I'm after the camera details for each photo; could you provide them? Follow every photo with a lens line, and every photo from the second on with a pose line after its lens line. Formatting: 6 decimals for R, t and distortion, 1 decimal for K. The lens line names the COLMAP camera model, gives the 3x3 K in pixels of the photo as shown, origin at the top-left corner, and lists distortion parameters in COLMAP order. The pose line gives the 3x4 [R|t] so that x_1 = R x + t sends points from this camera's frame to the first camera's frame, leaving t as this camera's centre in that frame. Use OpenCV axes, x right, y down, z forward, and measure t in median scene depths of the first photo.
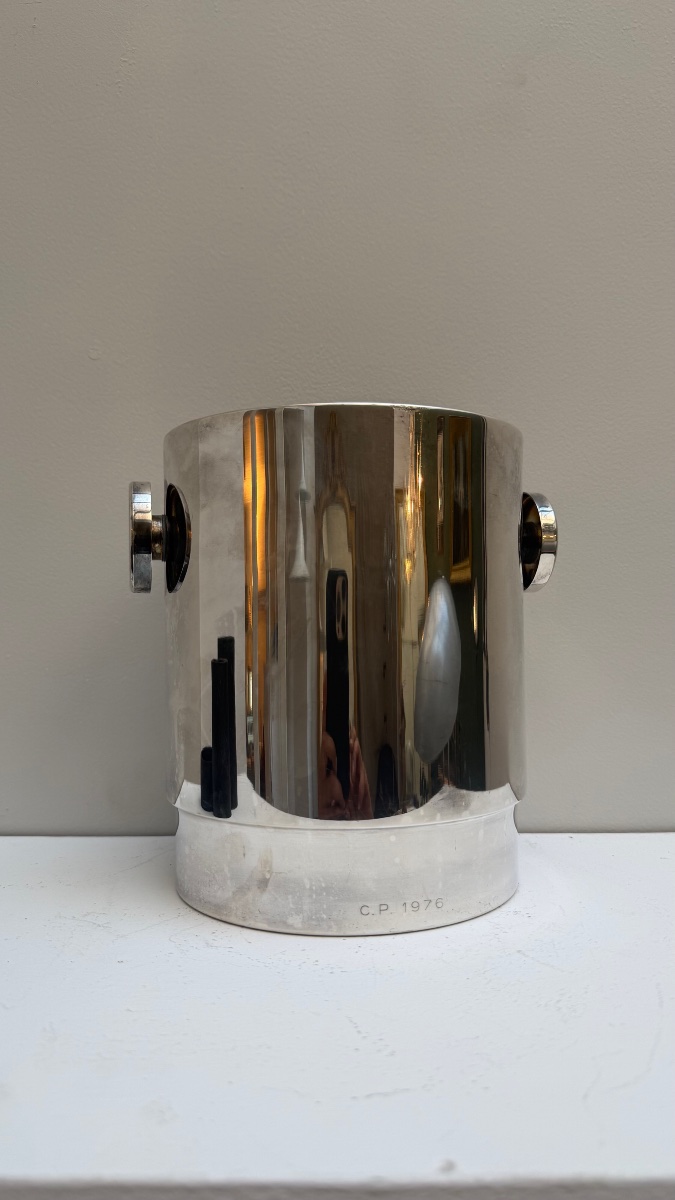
lens RADIAL K [[797.9, 0, 337.5], [0, 797.9, 600.0], [0, 0, 1]] dist [0.027119, -0.000007]
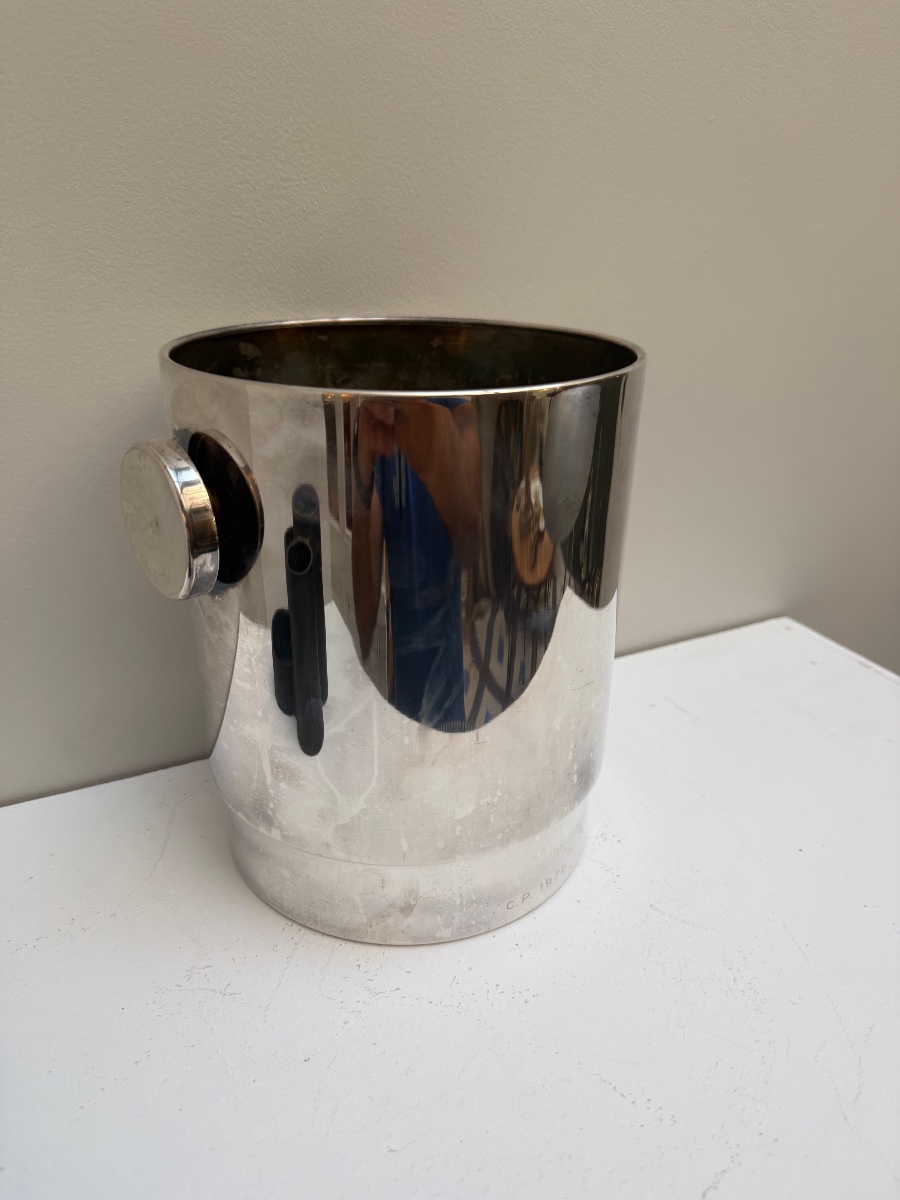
lens RADIAL K [[822.6, 0, 450.0], [0, 822.6, 600.0], [0, 0, 1]] dist [0.004074, -0.028248]
pose [[0.906308, -0.153186, 0.393878, -0.364574], [-0.021217, 0.914328, 0.404417, -0.354352], [-0.422085, -0.374884, 0.825413, 0.326561]]
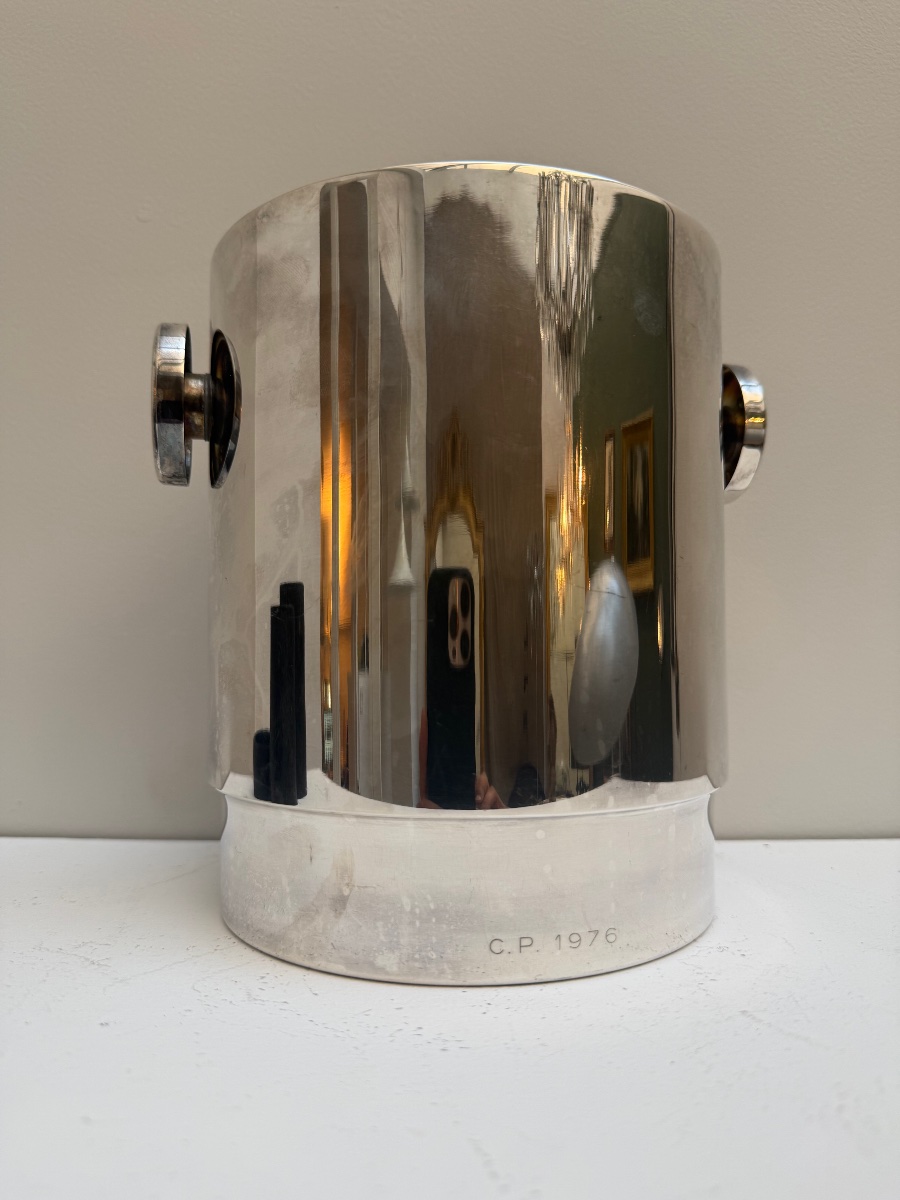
lens RADIAL K [[835.9, 0, 450.0], [0, 835.9, 600.0], [0, 0, 1]] dist [0.000737, -0.034396]
pose [[0.999967, 0.006593, -0.004754, -0.001577], [-0.006657, 0.999888, -0.013415, 0.115762], [0.004665, 0.013446, 0.999899, 0.317383]]
